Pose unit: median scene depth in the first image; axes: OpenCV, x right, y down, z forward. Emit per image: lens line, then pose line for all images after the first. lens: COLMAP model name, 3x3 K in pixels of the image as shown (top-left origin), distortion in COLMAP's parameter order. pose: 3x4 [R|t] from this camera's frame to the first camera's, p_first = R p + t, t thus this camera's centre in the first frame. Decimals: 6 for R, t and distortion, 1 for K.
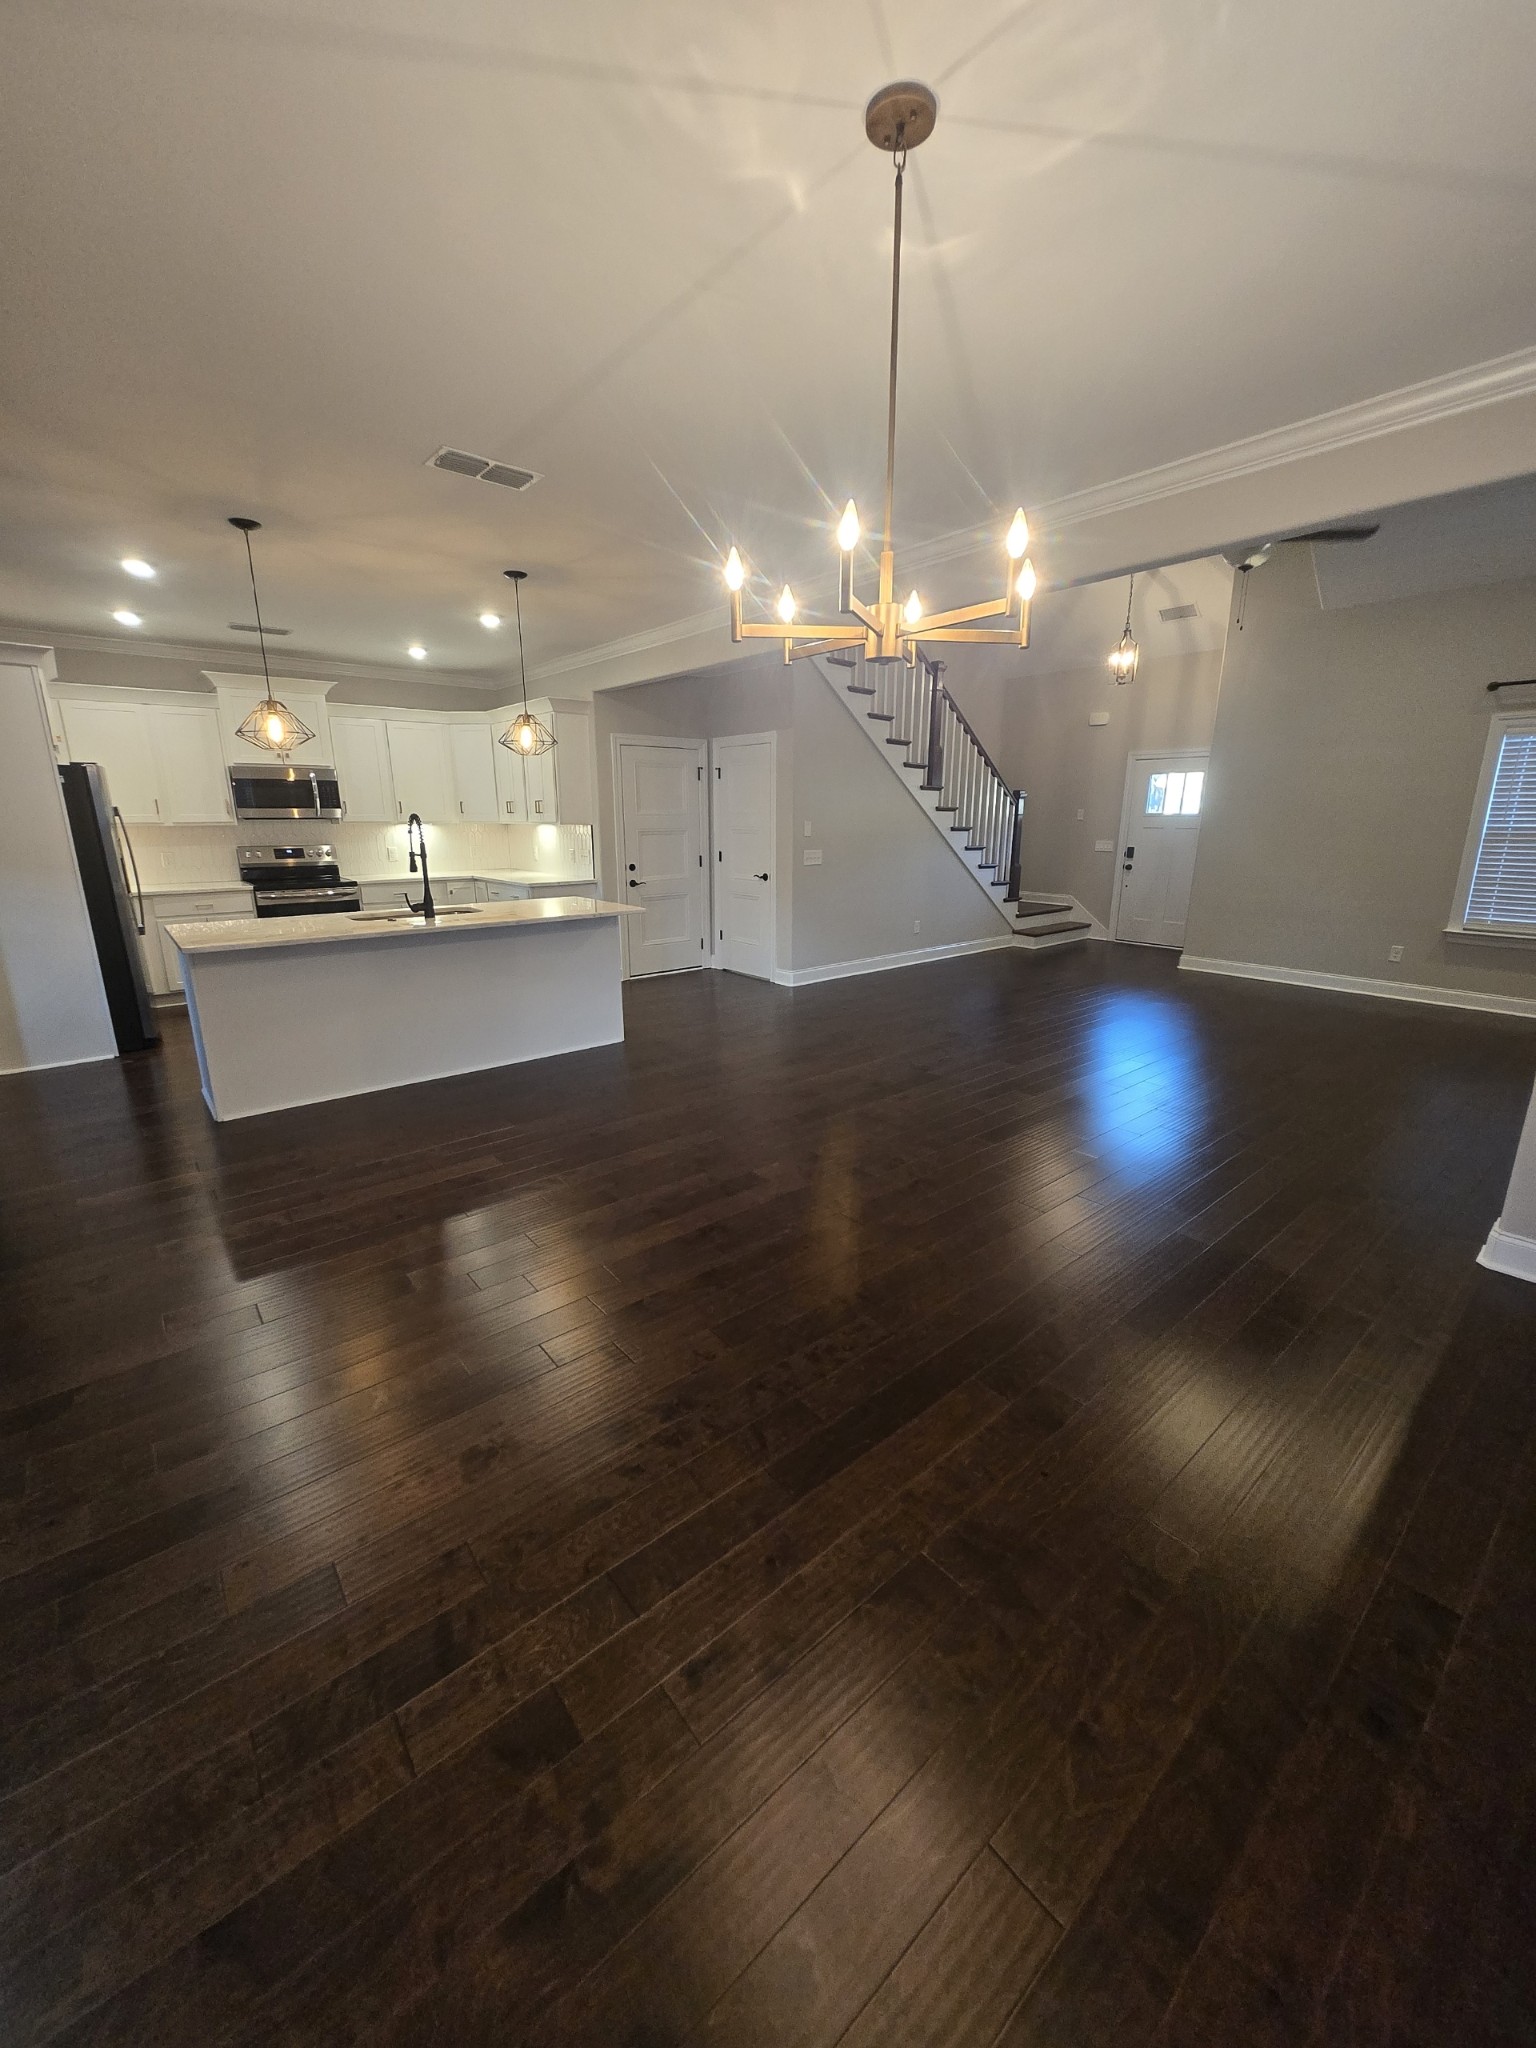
lens RADIAL K [[804.4, 0, 771.5], [0, 804.4, 1022.5], [0, 0, 1]] dist [-0.002223, 0.000488]
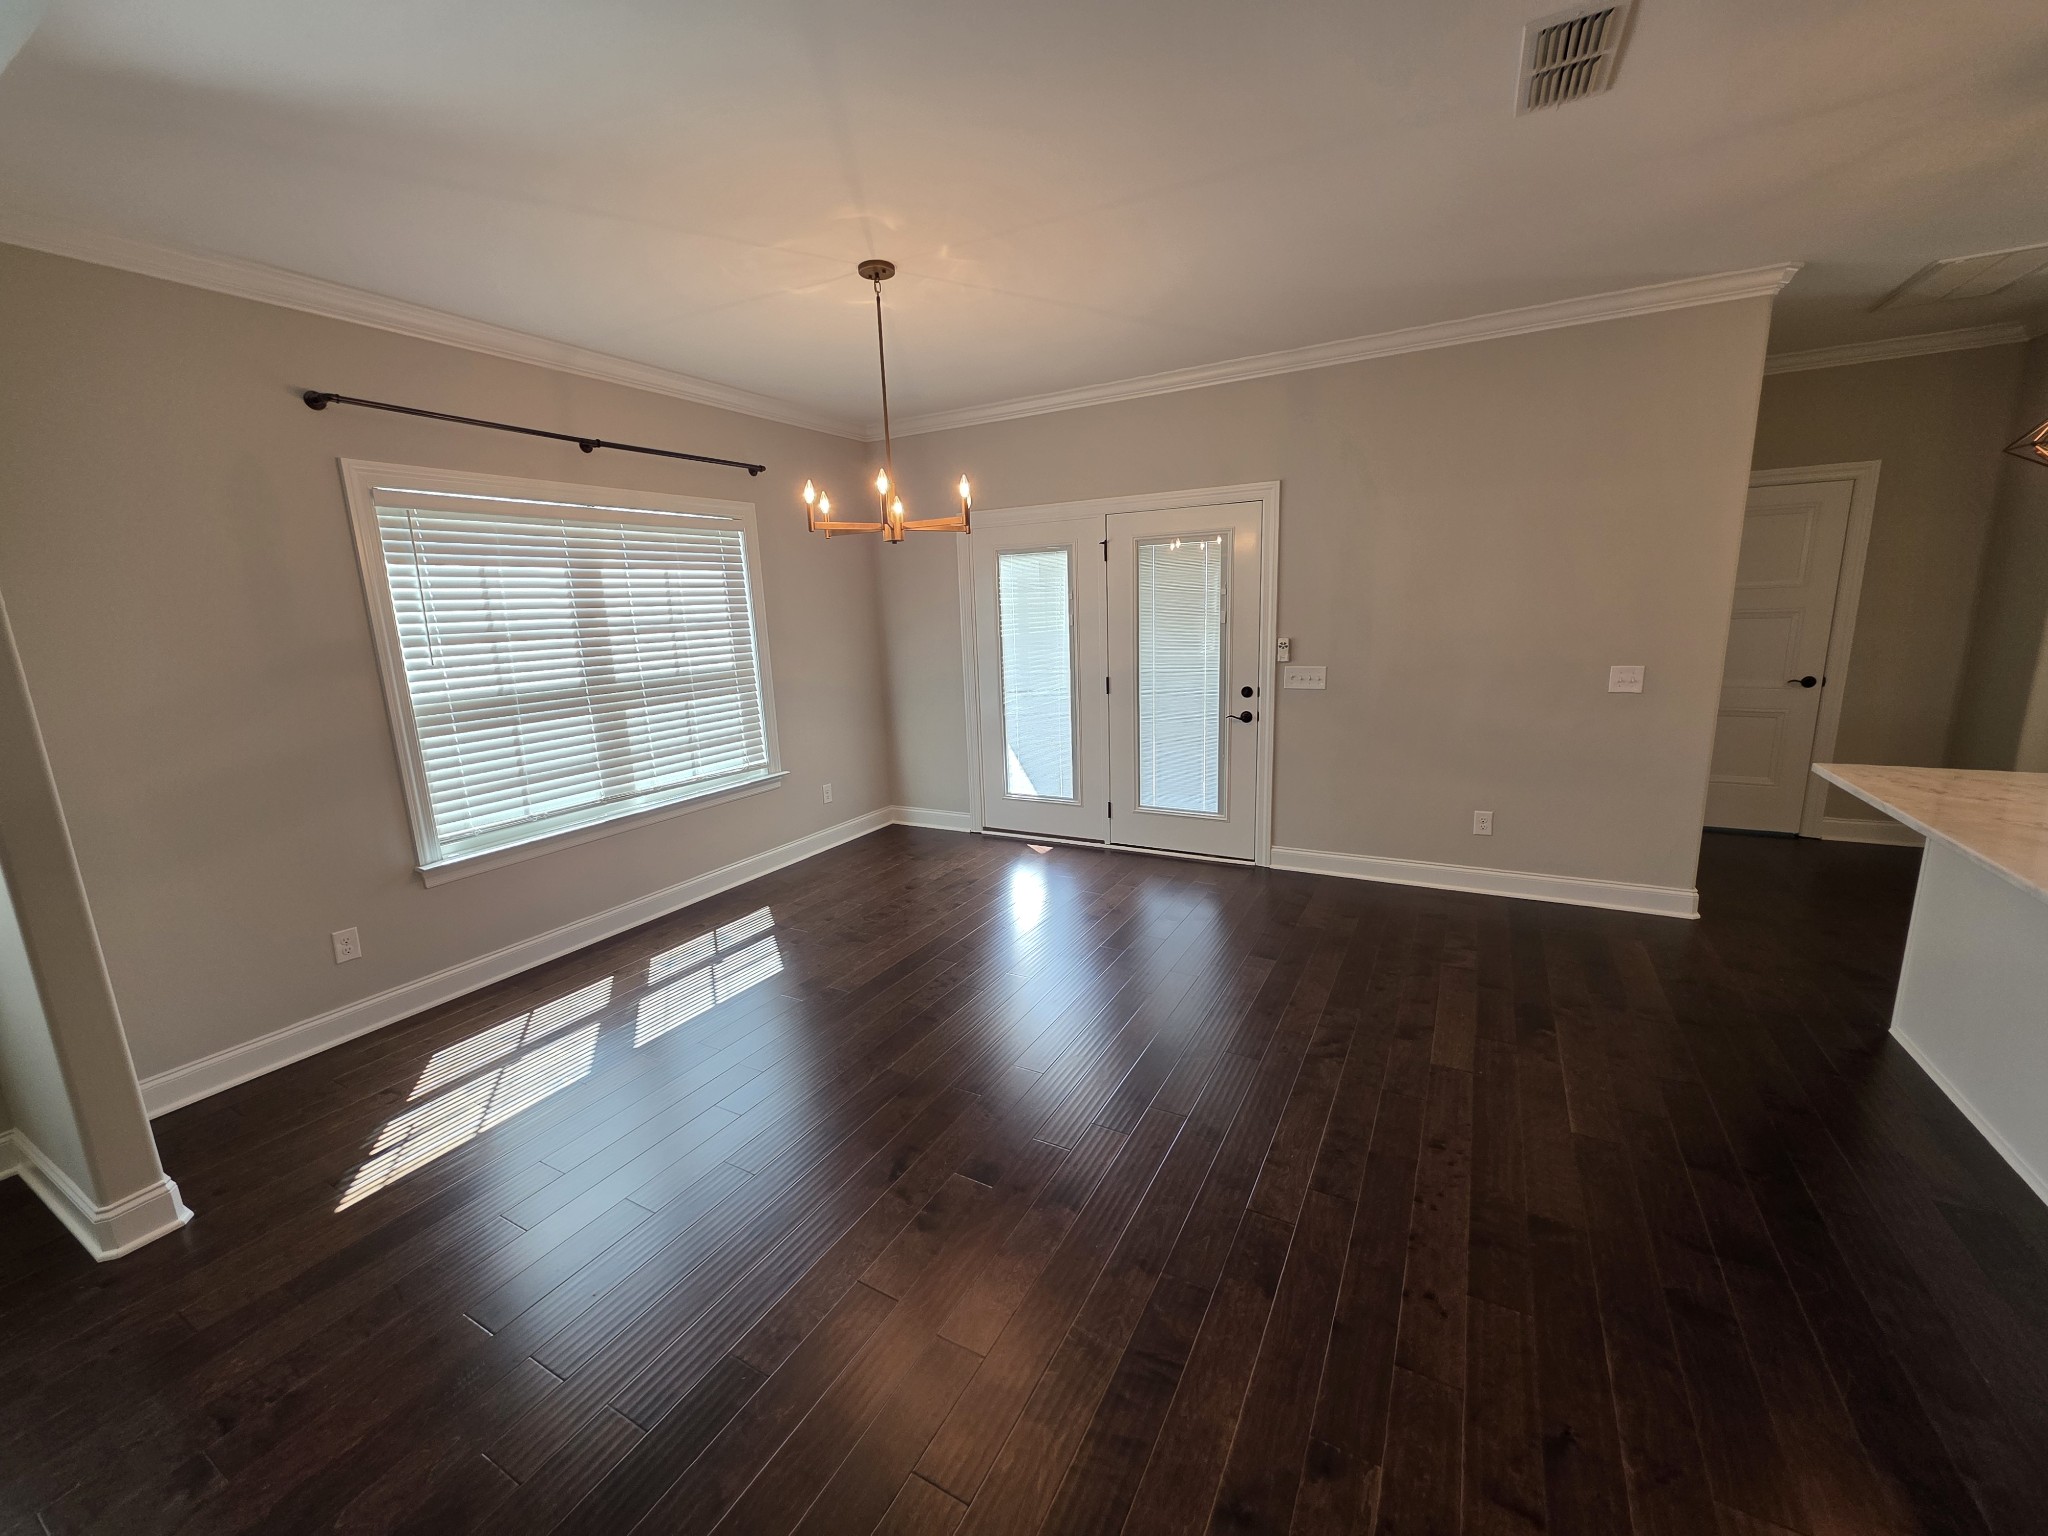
lens RADIAL K [[804.4, 0, 1023.1], [0, 804.4, 775.6], [0, 0, 1]] dist [-0.002223, 0.000488]
pose [[-0.933873, 0.109277, -0.340498, 0.162320], [-0.052711, 0.899702, 0.433310, -0.238142], [0.353698, 0.422605, -0.834448, 0.862141]]
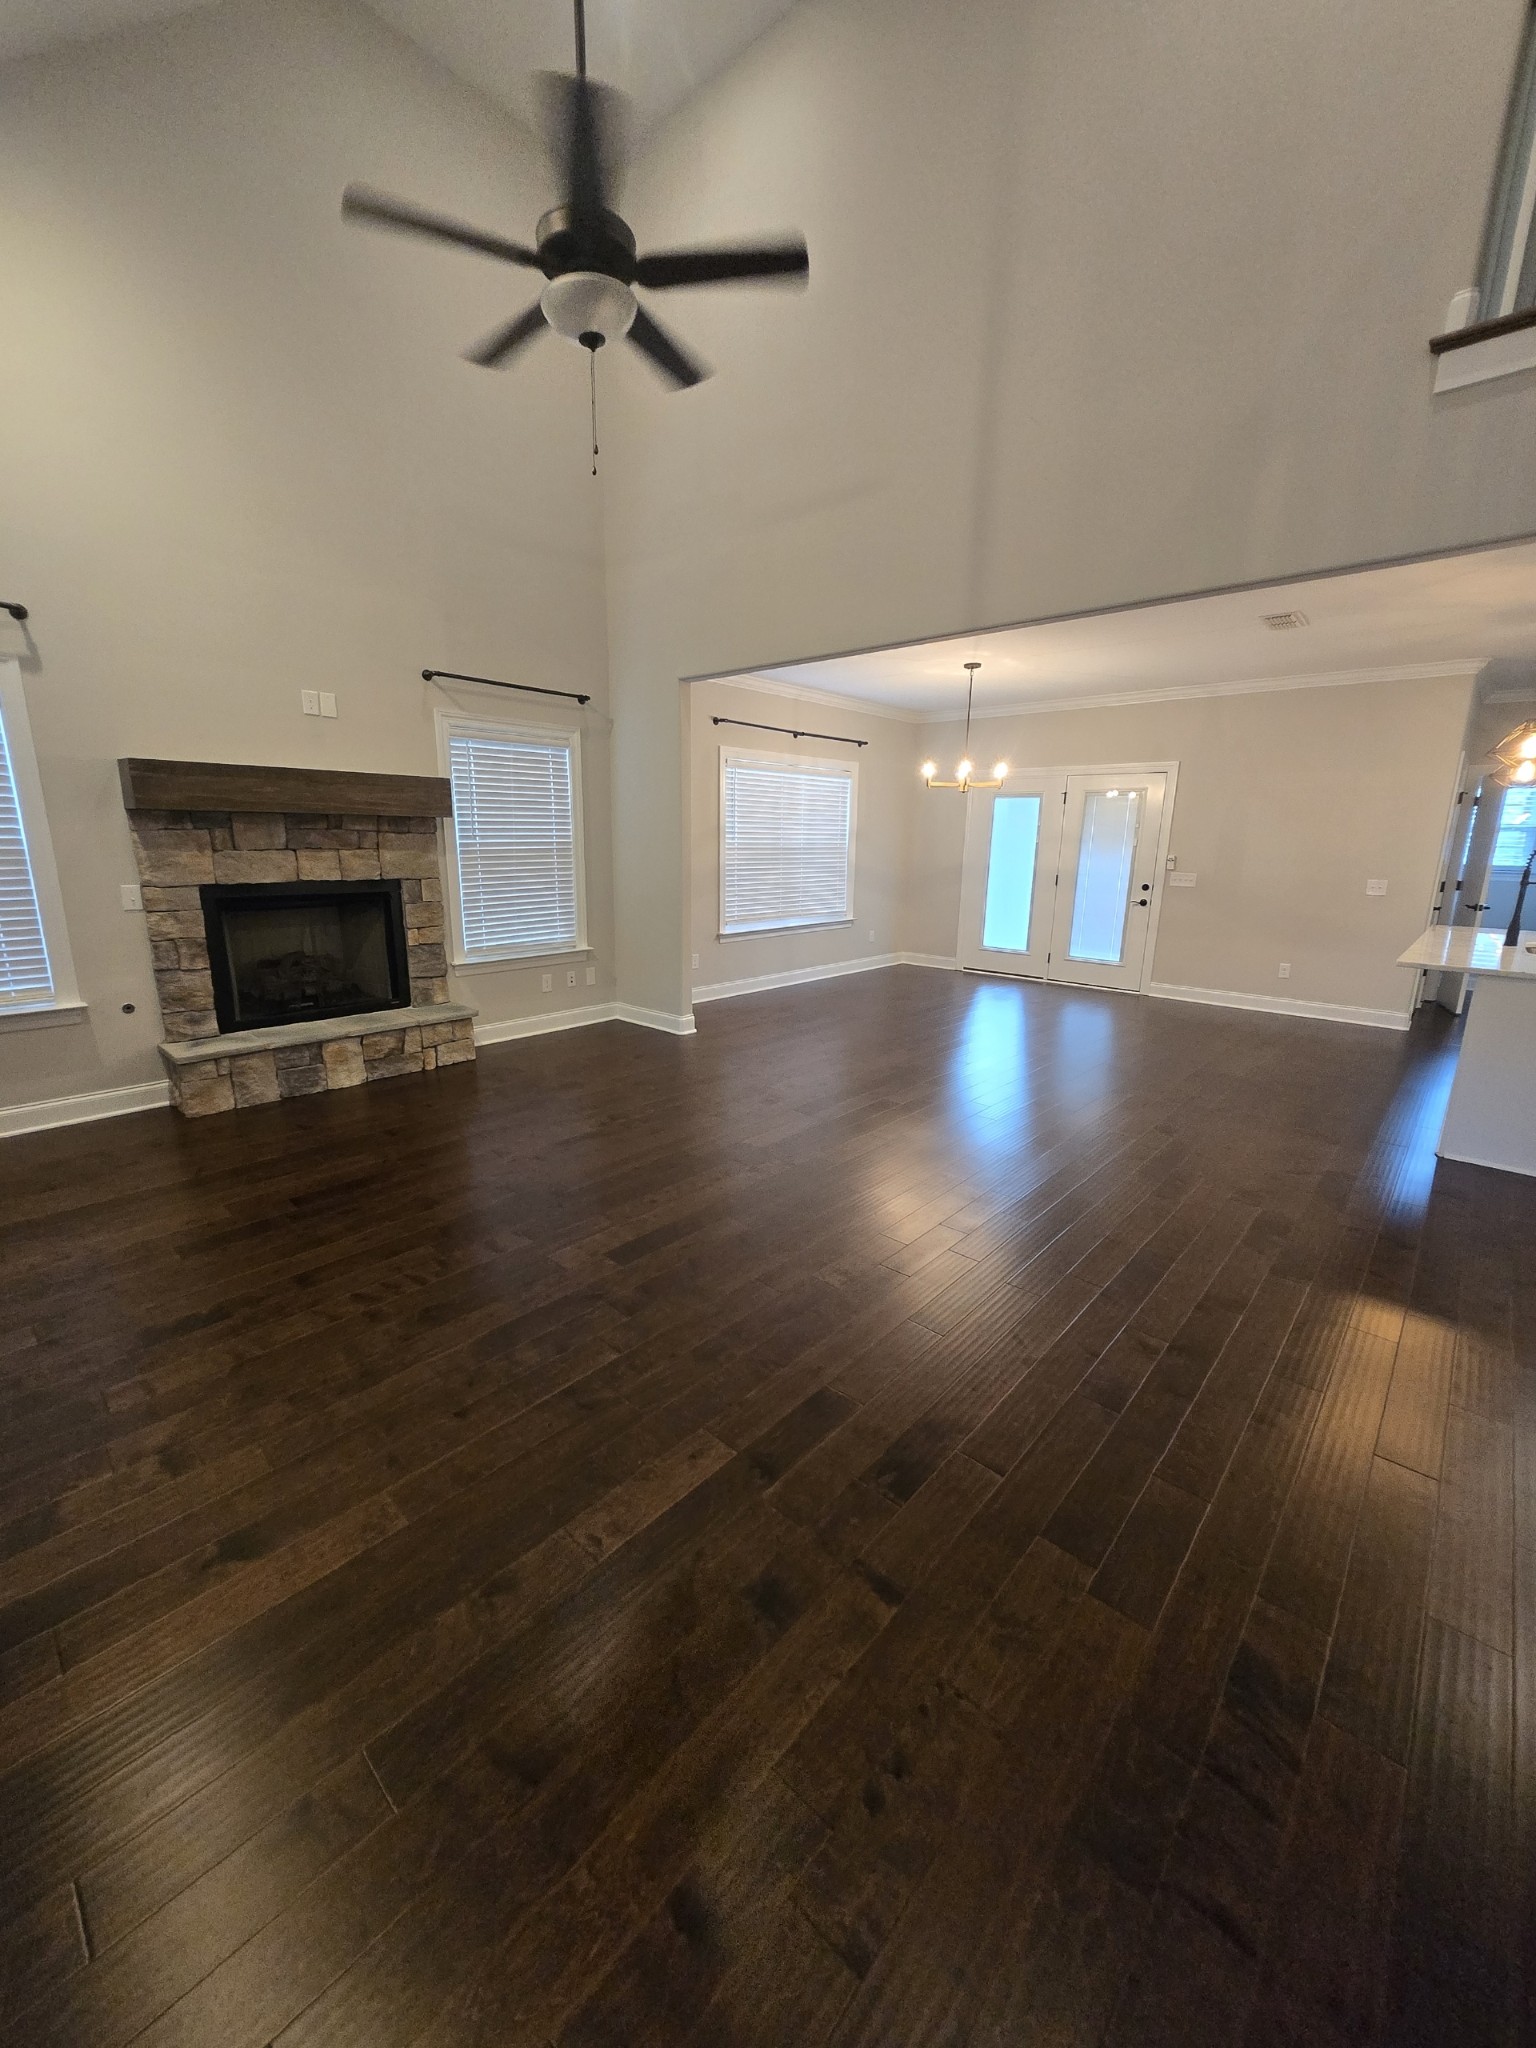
lens RADIAL K [[804.4, 0, 758.3], [0, 804.4, 1021.6], [0, 0, 1]] dist [-0.002223, 0.000488]
pose [[-0.991313, 0.015697, -0.130580, 0.488159], [-0.046777, 0.885855, 0.461598, -0.366681], [0.122921, 0.463696, -0.877426, 1.434695]]
